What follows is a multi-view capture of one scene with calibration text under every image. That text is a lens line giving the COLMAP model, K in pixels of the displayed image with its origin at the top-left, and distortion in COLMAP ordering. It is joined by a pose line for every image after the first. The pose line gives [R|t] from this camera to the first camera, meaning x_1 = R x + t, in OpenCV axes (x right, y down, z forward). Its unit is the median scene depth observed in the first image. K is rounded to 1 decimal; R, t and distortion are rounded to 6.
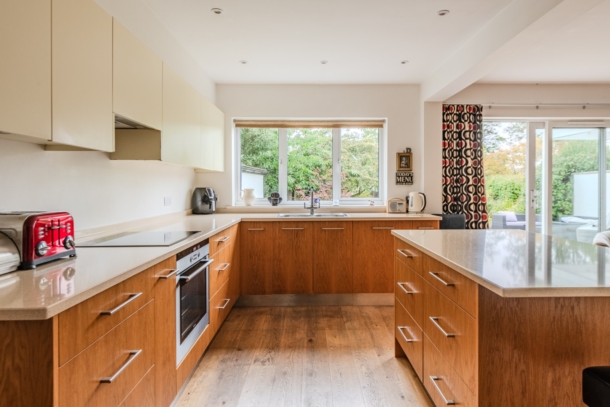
lens RADIAL K [[343.4, 0, 304.4], [0, 343.4, 193.4], [0, 0, 1]] dist [0.012751, -0.007917]
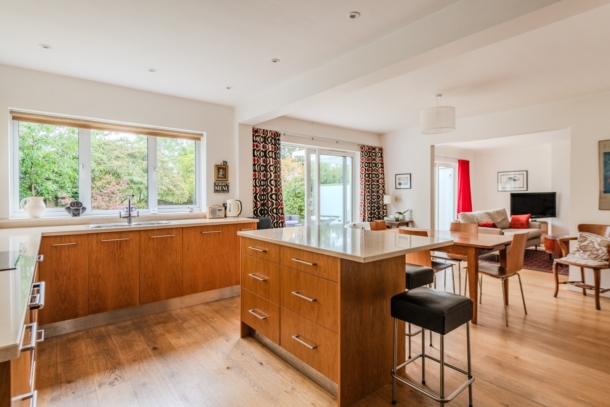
lens RADIAL K [[318.2, 0, 309.6], [0, 318.2, 200.4], [0, 0, 1]] dist [0.003910, -0.004006]
pose [[0.780883, -0.010280, 0.624592, -0.150054], [0.010927, 0.999936, 0.002797, -0.000682], [-0.624581, 0.004641, 0.780946, -0.005940]]
